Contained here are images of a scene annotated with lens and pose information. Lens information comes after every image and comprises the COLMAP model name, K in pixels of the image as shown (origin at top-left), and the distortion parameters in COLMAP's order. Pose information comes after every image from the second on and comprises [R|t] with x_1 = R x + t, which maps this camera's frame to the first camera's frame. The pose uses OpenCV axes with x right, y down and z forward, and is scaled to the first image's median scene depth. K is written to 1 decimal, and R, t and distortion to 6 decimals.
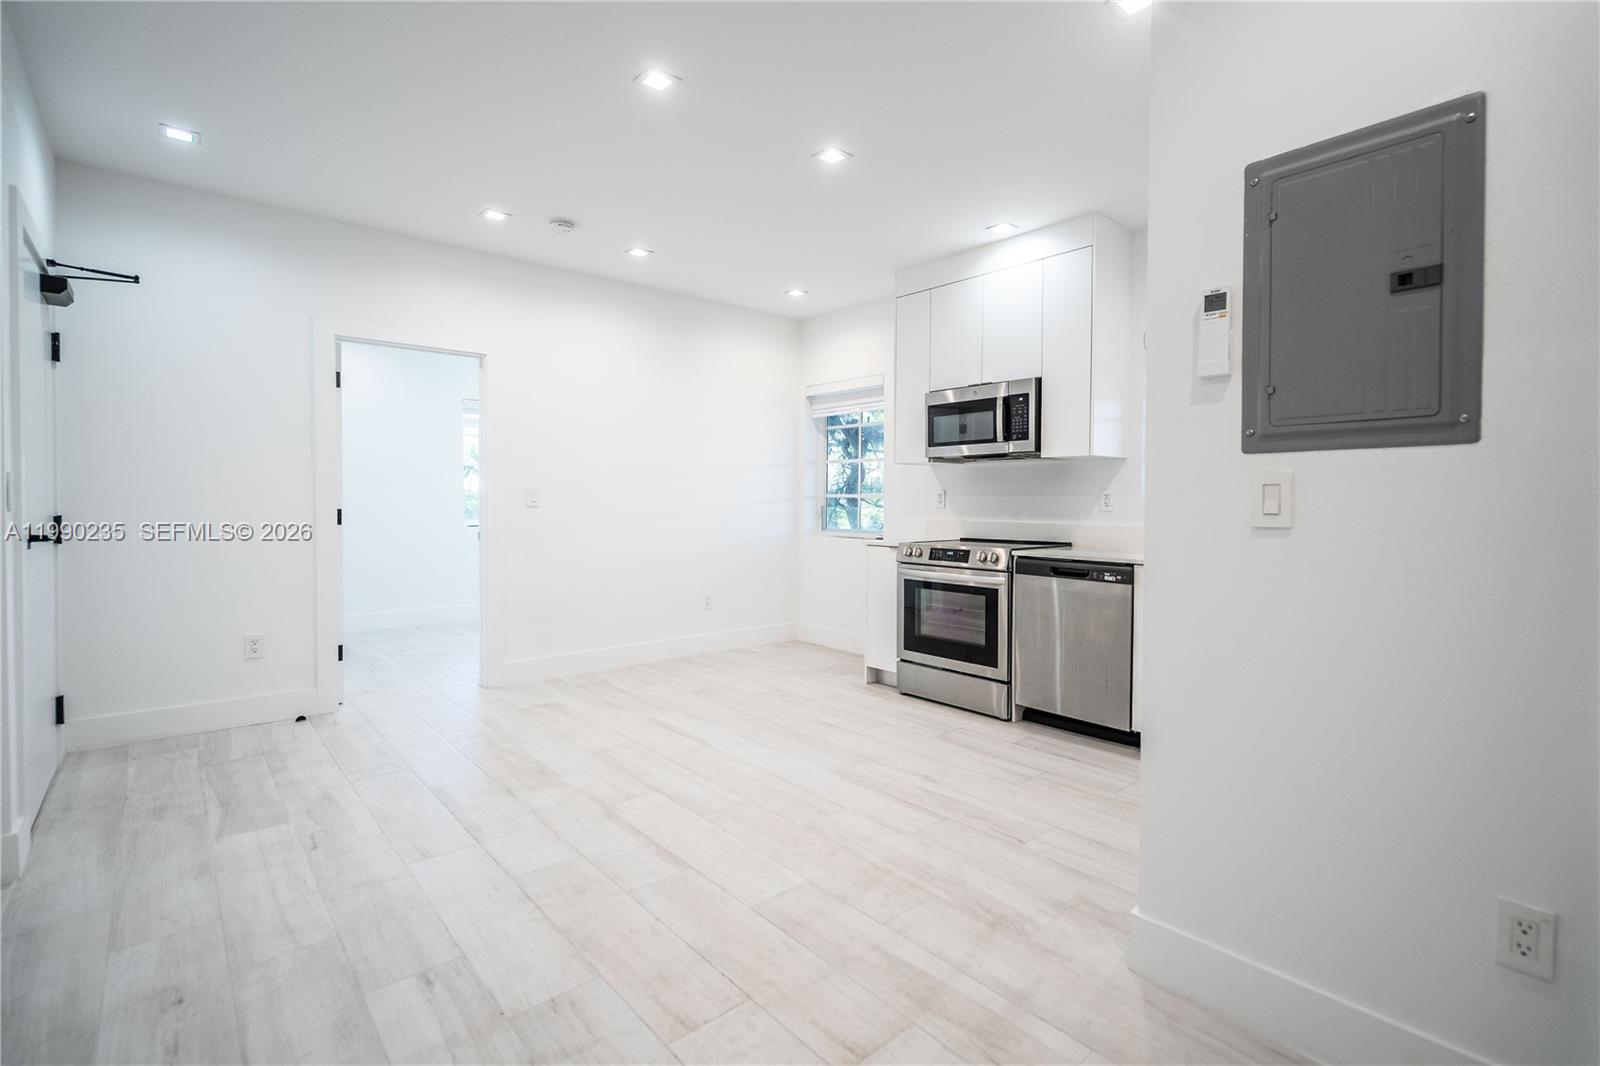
lens RADIAL K [[732.8, 0, 805.8], [0, 732.8, 514.3], [0, 0, 1]] dist [-0.000809, 0.000134]
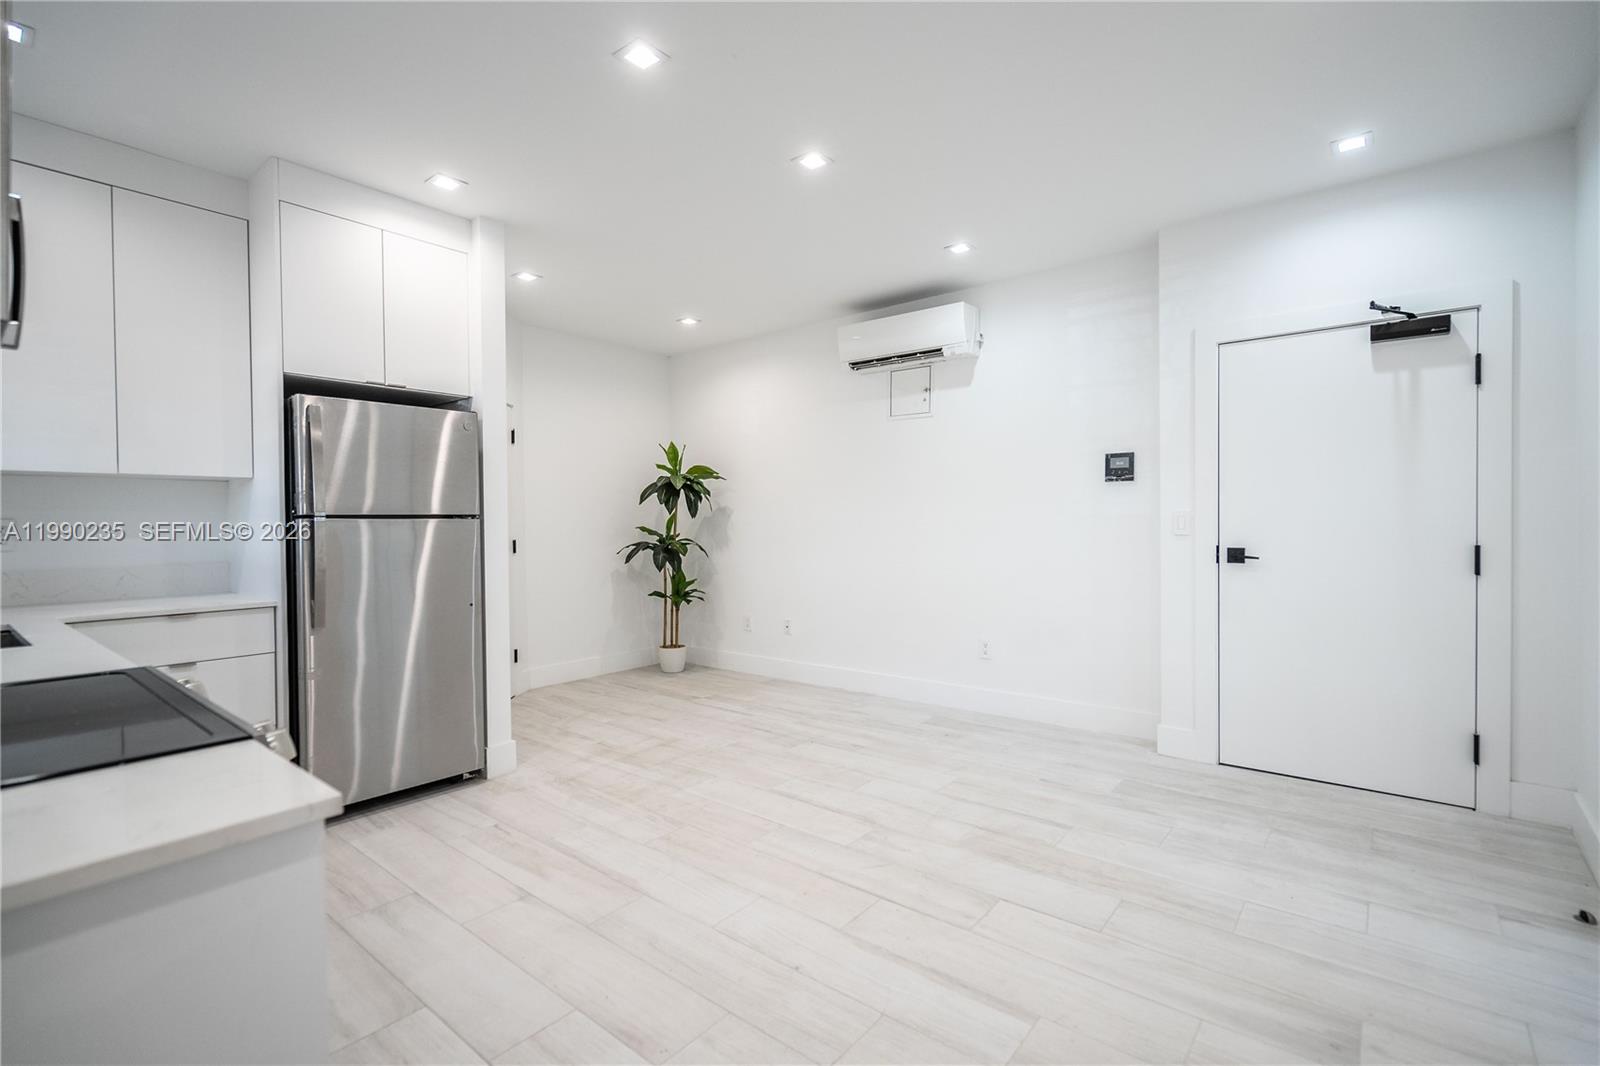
lens RADIAL K [[722.4, 0, 806.8], [0, 722.4, 530.1], [0, 0, 1]] dist [-0.003194, -0.000092]
pose [[-0.986188, 0.004113, -0.165579, -0.003827], [-0.000704, 0.999578, 0.029024, -0.040091], [0.165629, 0.028739, -0.985769, 1.588942]]
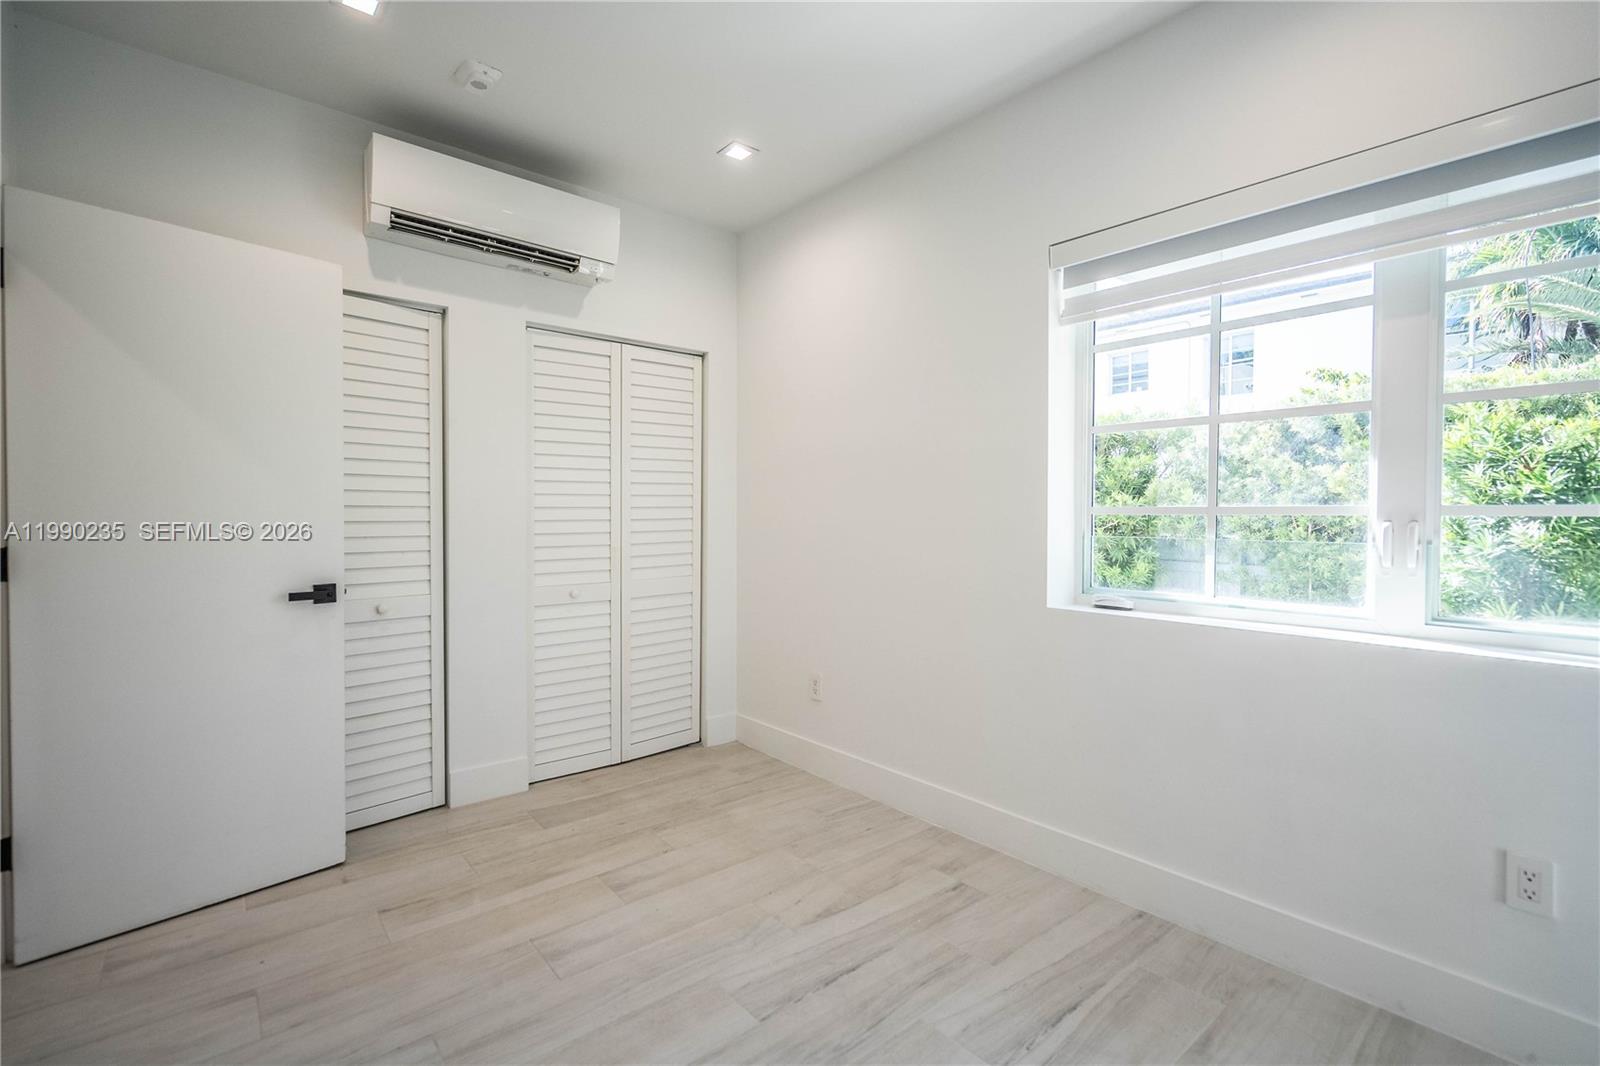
lens RADIAL K [[722.4, 0, 806.8], [0, 722.4, 530.1], [0, 0, 1]] dist [-0.003194, -0.000092]
pose [[0.036890, 0.024134, -0.999028, 0.459340], [-0.014377, 0.999618, 0.023617, -0.016091], [0.999216, 0.013492, 0.037223, 0.604832]]
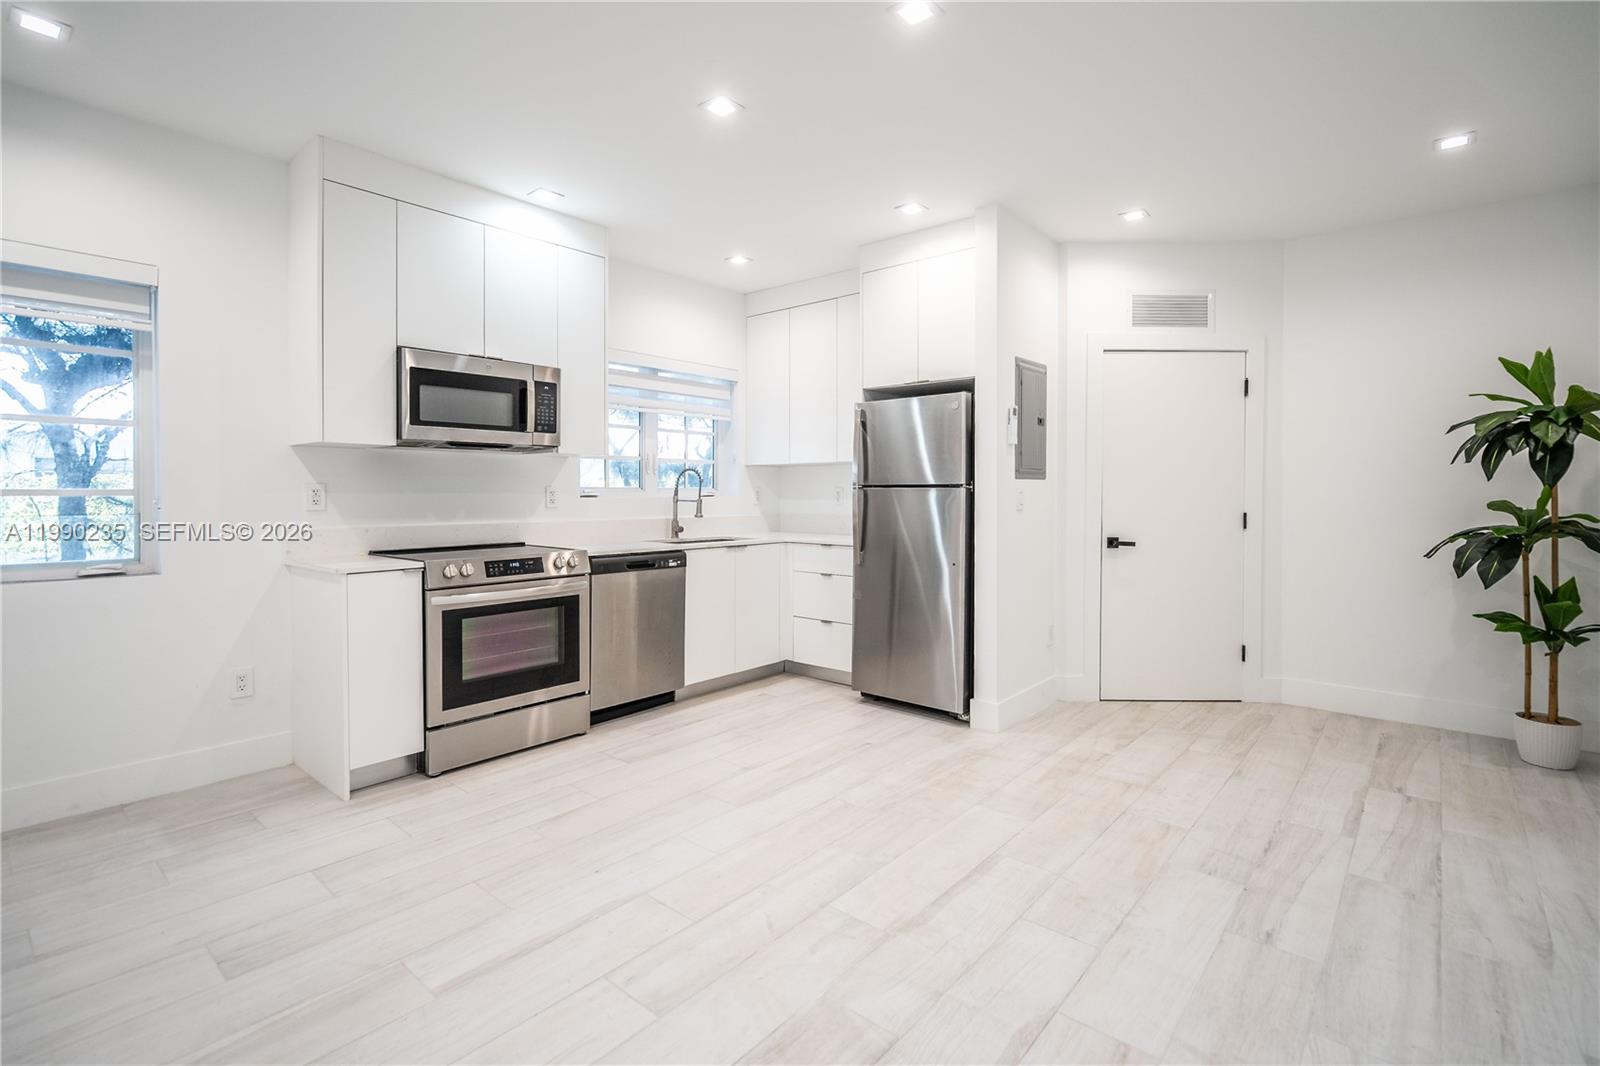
lens RADIAL K [[738.2, 0, 808.3], [0, 738.2, 499.2], [0, 0, 1]] dist [-0.000691, 0.000414]
pose [[-0.139943, -0.015118, 0.990044, -0.779920], [0.017119, 0.999697, 0.017685, -0.033432], [-0.990012, 0.019423, -0.139642, 0.941442]]
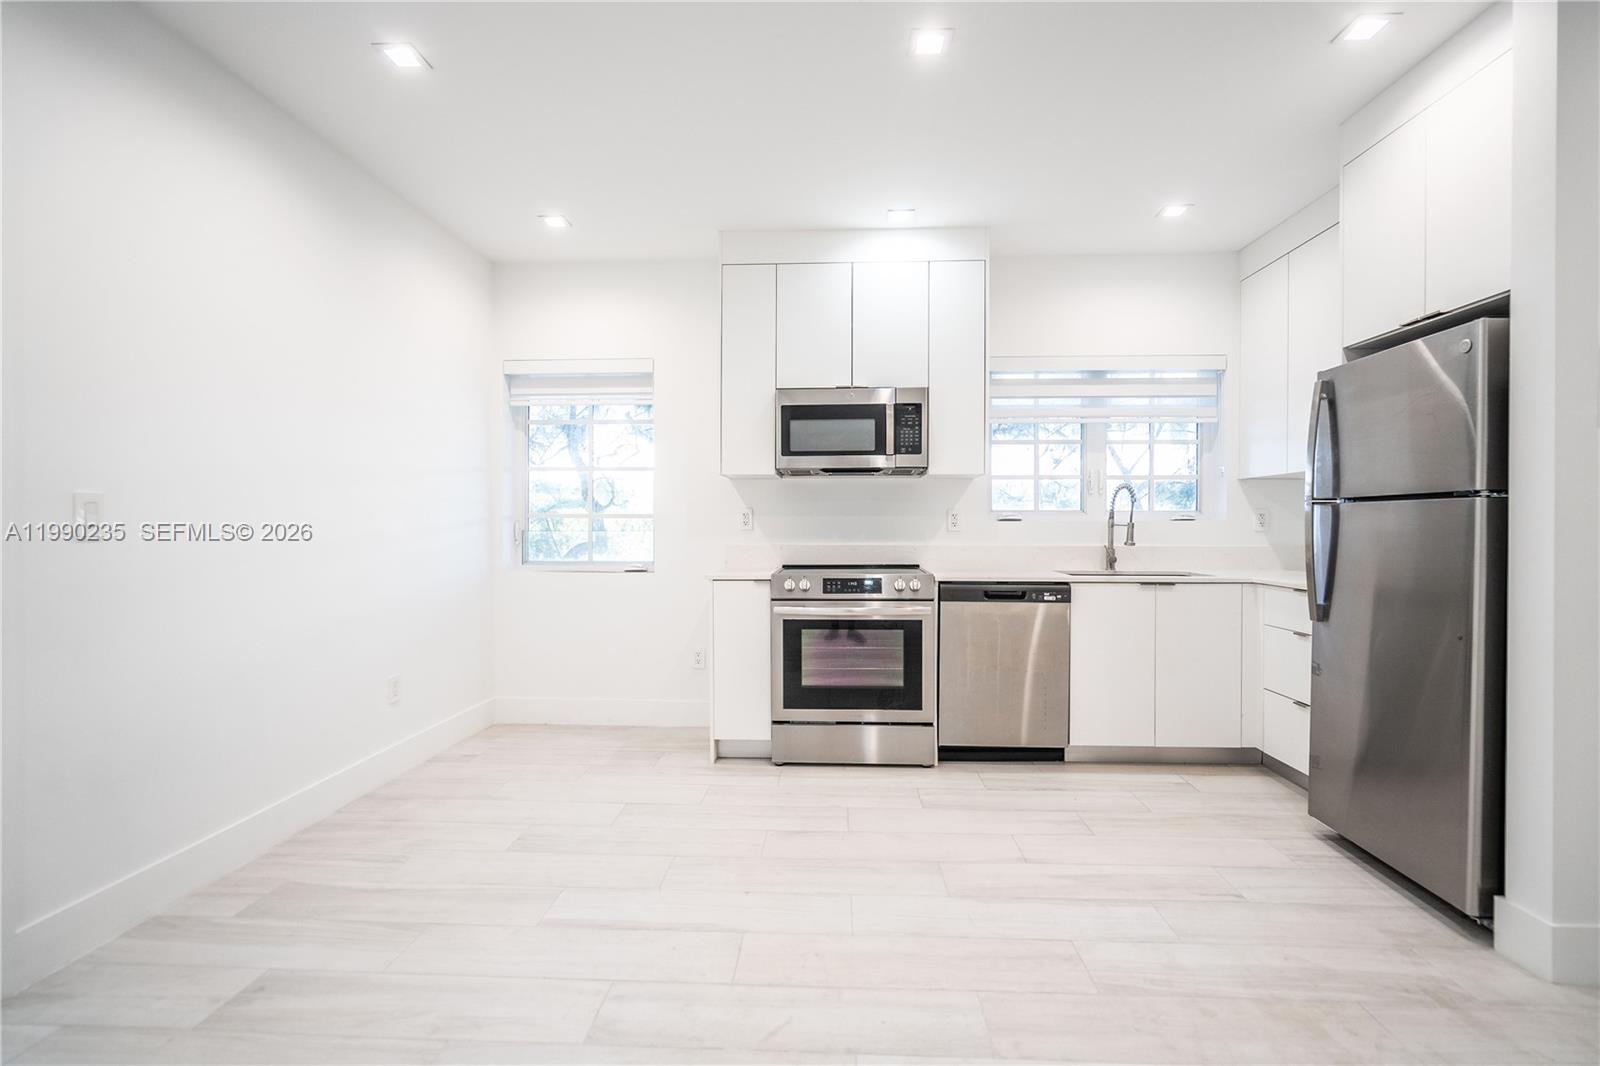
lens RADIAL K [[722.4, 0, 806.8], [0, 722.4, 530.1], [0, 0, 1]] dist [-0.003194, -0.000092]
pose [[0.697832, -0.012158, 0.716158, -0.514162], [0.017809, 0.999841, -0.000379, -0.010418], [-0.716040, 0.013018, 0.697938, 0.545996]]
